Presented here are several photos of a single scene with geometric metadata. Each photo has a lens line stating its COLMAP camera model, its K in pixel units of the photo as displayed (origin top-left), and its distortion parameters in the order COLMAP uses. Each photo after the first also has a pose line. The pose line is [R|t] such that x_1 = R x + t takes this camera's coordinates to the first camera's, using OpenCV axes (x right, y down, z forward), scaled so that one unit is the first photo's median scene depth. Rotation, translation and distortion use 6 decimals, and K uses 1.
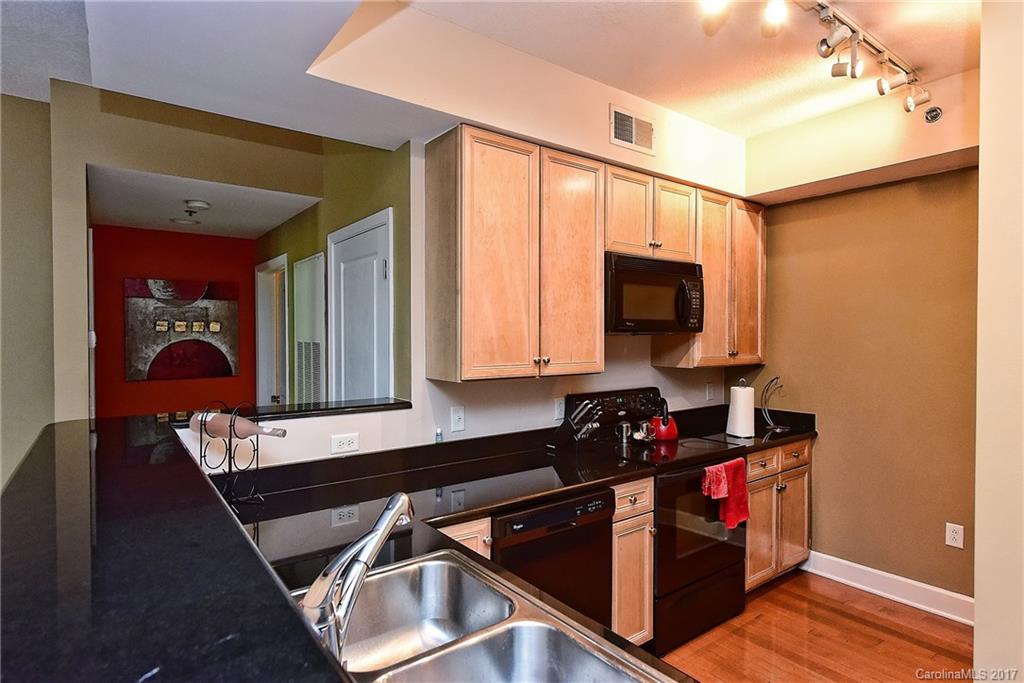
lens RADIAL K [[545.6, 0, 512.0], [0, 545.6, 341.5], [0, 0, 1]] dist [0.000706, 0.000649]
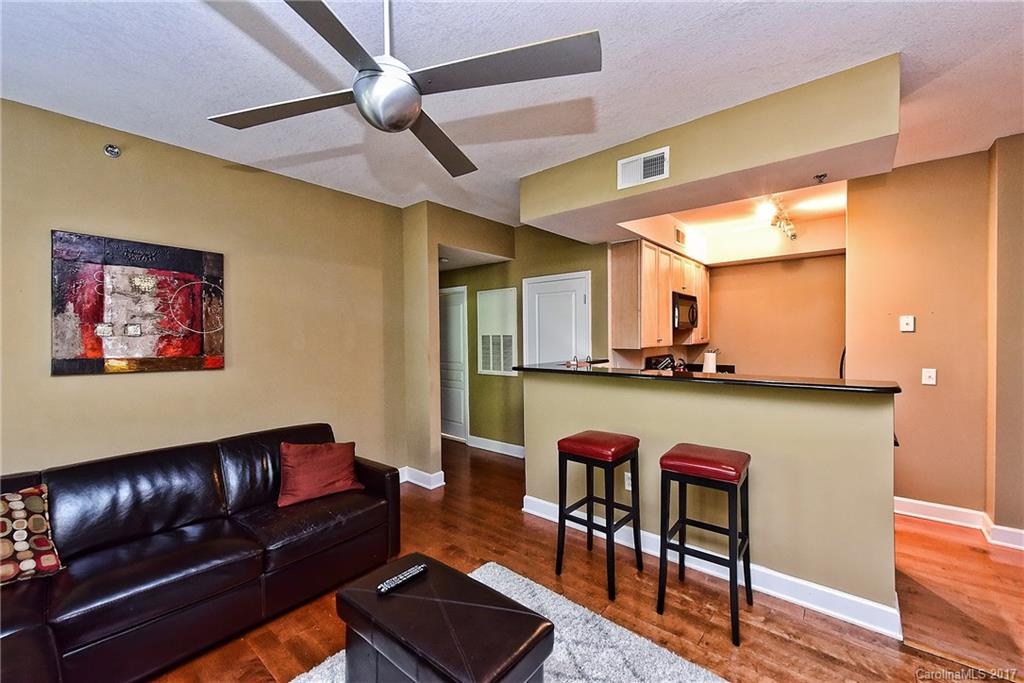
lens RADIAL K [[407.7, 0, 512.0], [0, 407.7, 341.5], [0, 0, 1]] dist [-0.003169, -0.000857]
pose [[0.974543, -0.015751, 0.223645, -0.756699], [0.014697, 0.999872, 0.006376, 0.017532], [-0.223717, -0.002927, 0.974650, -0.428752]]
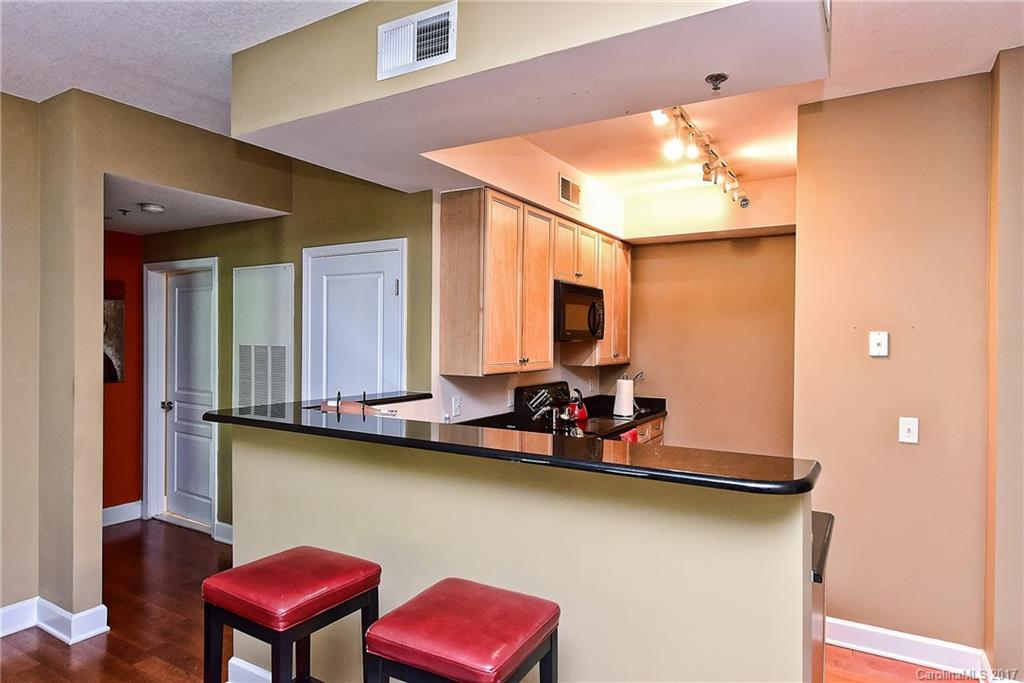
lens RADIAL K [[599.5, 0, 512.0], [0, 599.5, 341.5], [0, 0, 1]] dist [0.001185, -0.000518]
pose [[0.925835, 0.005308, 0.377891, -0.437168], [-0.003794, 0.999982, -0.004751, -0.003850], [-0.377909, 0.002965, 0.925838, -0.302951]]
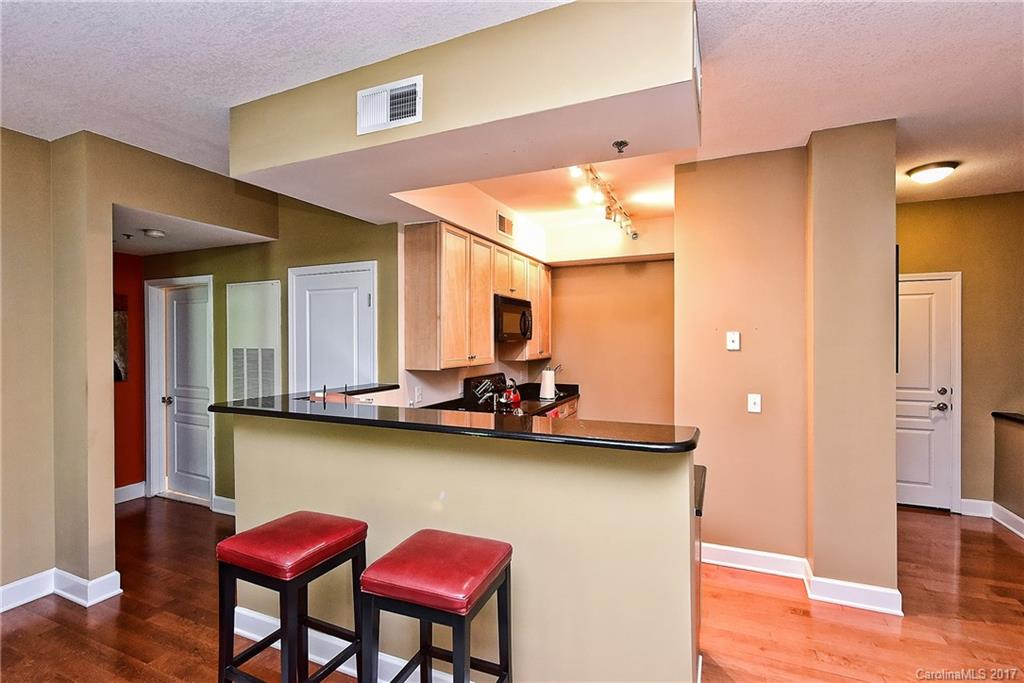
lens RADIAL K [[471.8, 0, 512.0], [0, 471.8, 341.5], [0, 0, 1]] dist [0.001541, -0.003852]
pose [[0.873160, -0.005474, 0.487404, -0.459407], [0.009109, 0.999946, -0.005088, -0.004724], [-0.487349, 0.008883, 0.873162, -0.303771]]
